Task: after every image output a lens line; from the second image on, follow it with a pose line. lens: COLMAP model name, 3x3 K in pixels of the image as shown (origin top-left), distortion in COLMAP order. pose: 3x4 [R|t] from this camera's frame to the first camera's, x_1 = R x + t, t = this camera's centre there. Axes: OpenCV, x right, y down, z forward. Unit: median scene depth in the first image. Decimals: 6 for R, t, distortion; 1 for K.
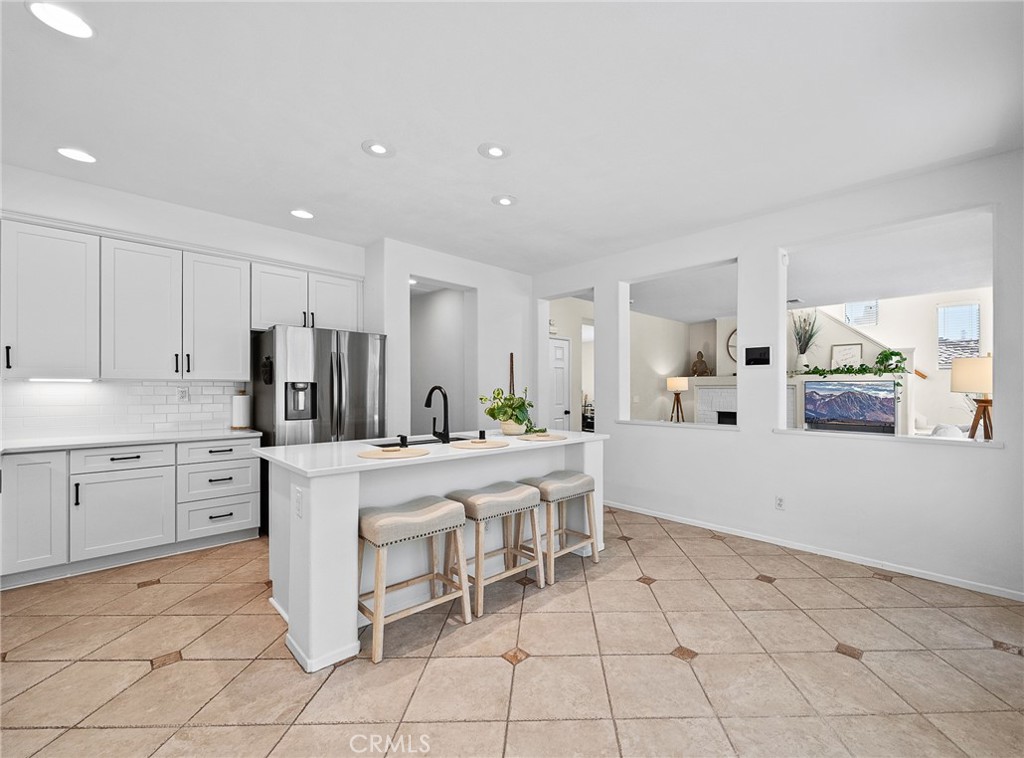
lens RADIAL K [[429.3, 0, 561.0], [0, 429.3, 387.1], [0, 0, 1]] dist [-0.001633, -0.000172]
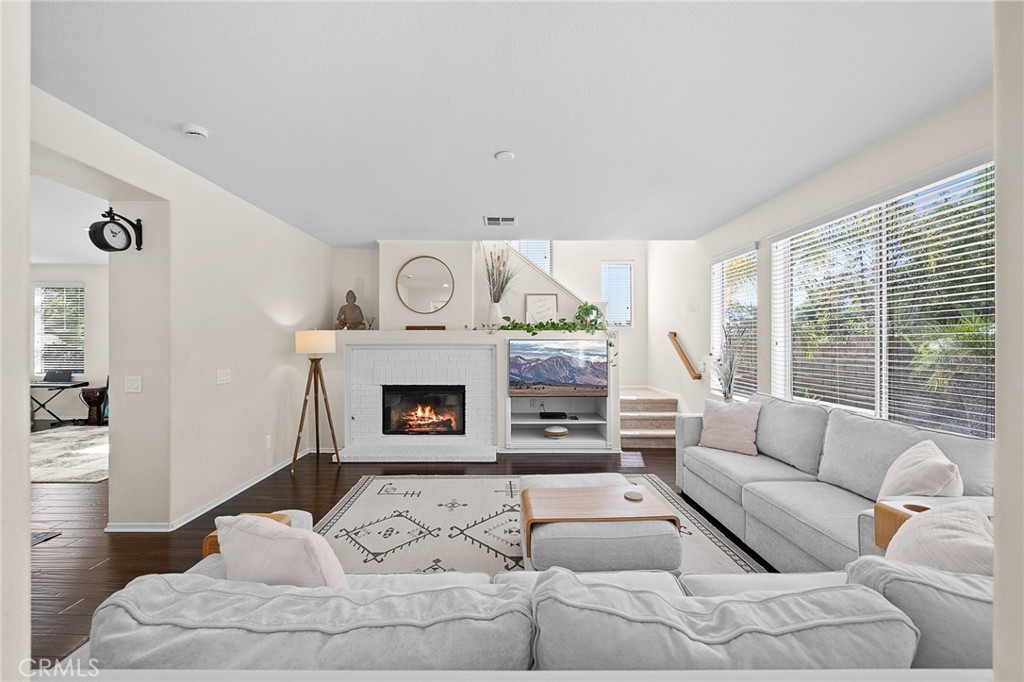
lens RADIAL K [[386.3, 0, 508.3], [0, 386.3, 343.3], [0, 0, 1]] dist [-0.001864, -0.000109]
pose [[0.718439, -0.002536, 0.695585, 0.233775], [-0.002598, 0.999977, 0.006329, -0.022955], [-0.695585, -0.006354, 0.718416, 1.076058]]
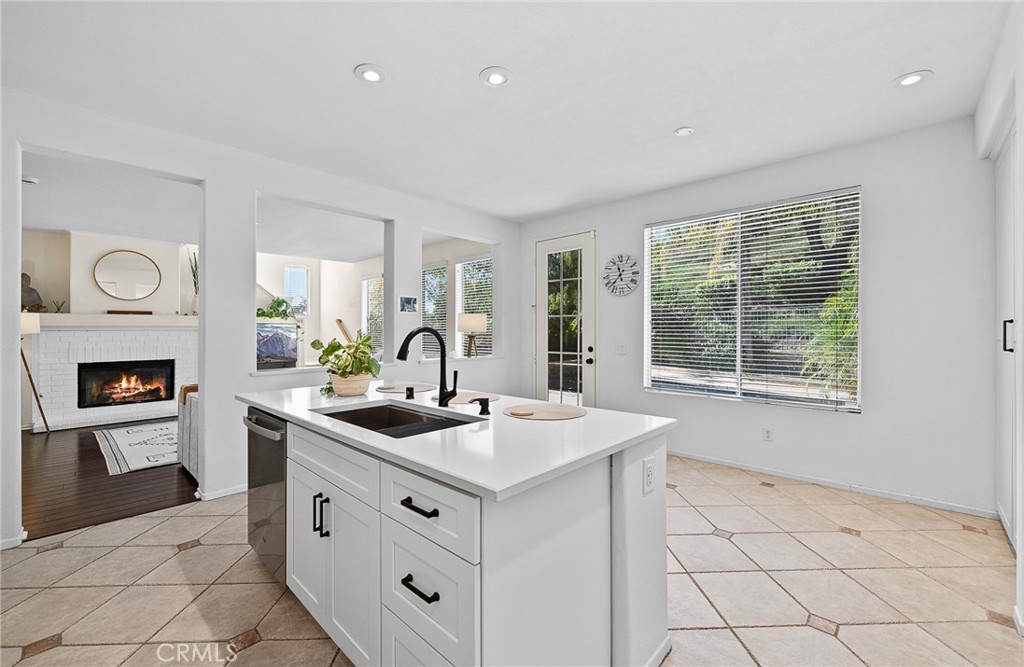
lens RADIAL K [[420.1, 0, 511.6], [0, 420.1, 327.9], [0, 0, 1]] dist [-0.000322, -0.000068]
pose [[0.002958, 0.003978, 0.999988, -0.757548], [-0.000945, 0.999992, -0.003975, 0.001033], [-0.999995, -0.000933, 0.002961, 0.678112]]
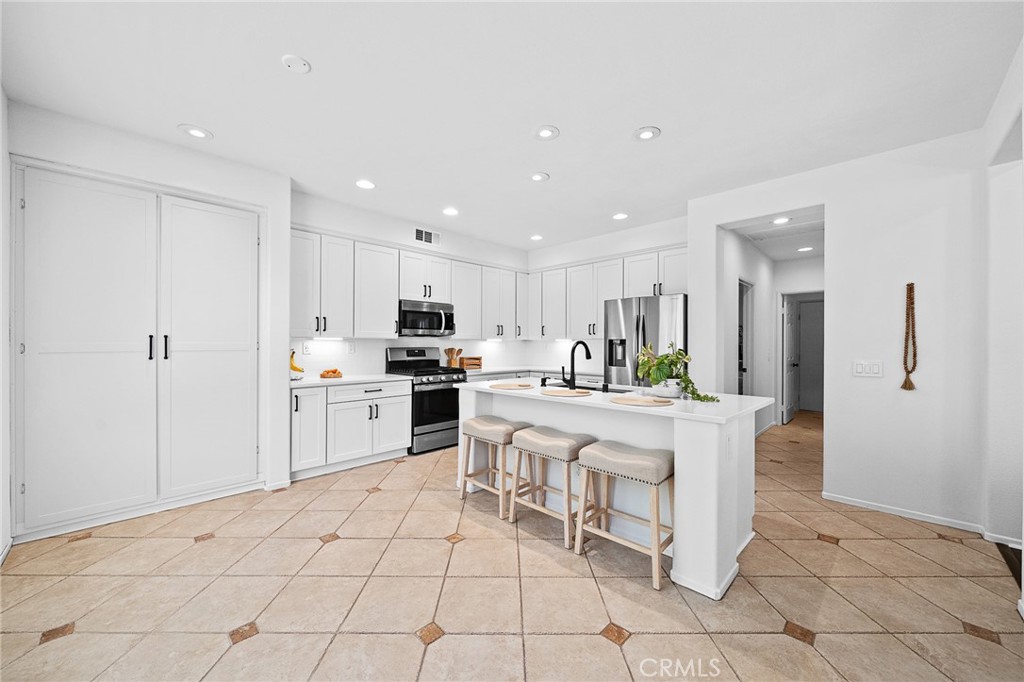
lens RADIAL K [[382.6, 0, 512.0], [0, 382.6, 341.0], [0, 0, 1]] dist [-0.000951, -0.000120]
pose [[-0.013296, -0.011831, -0.999842, 0.607848], [0.002291, 0.999927, -0.011862, 0.007987], [0.999909, -0.002448, -0.013268, 0.654653]]
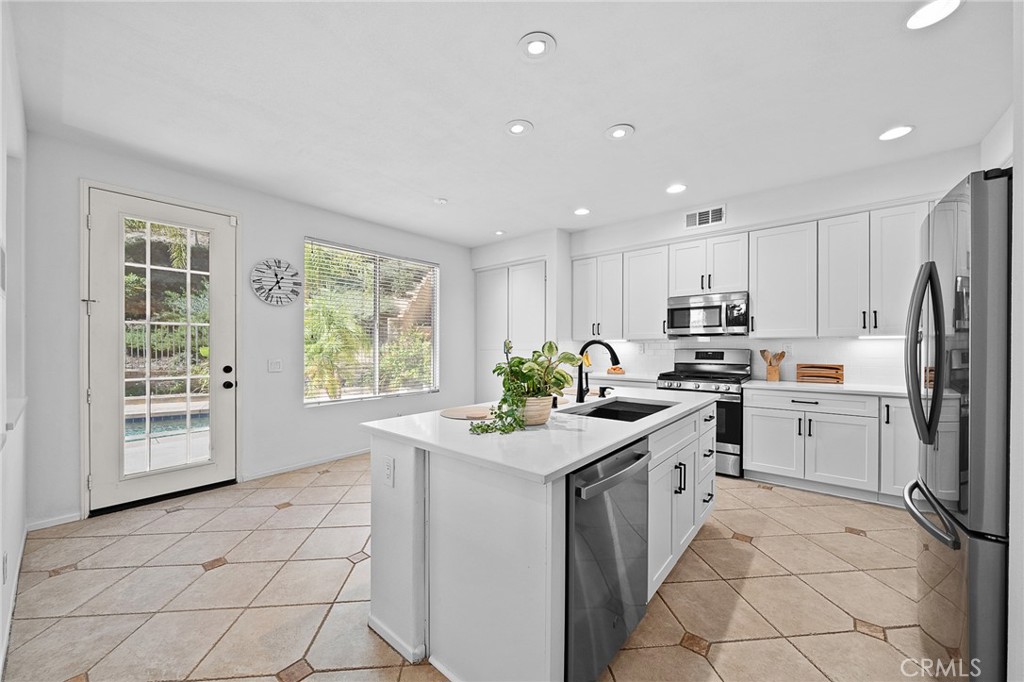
lens RADIAL K [[386.3, 0, 508.3], [0, 386.3, 343.3], [0, 0, 1]] dist [-0.001864, -0.000109]
pose [[-0.998163, -0.000645, -0.060590, -0.049595], [-0.000001, 0.999944, -0.010625, 0.009364], [0.060593, -0.010606, -0.998106, 1.405673]]
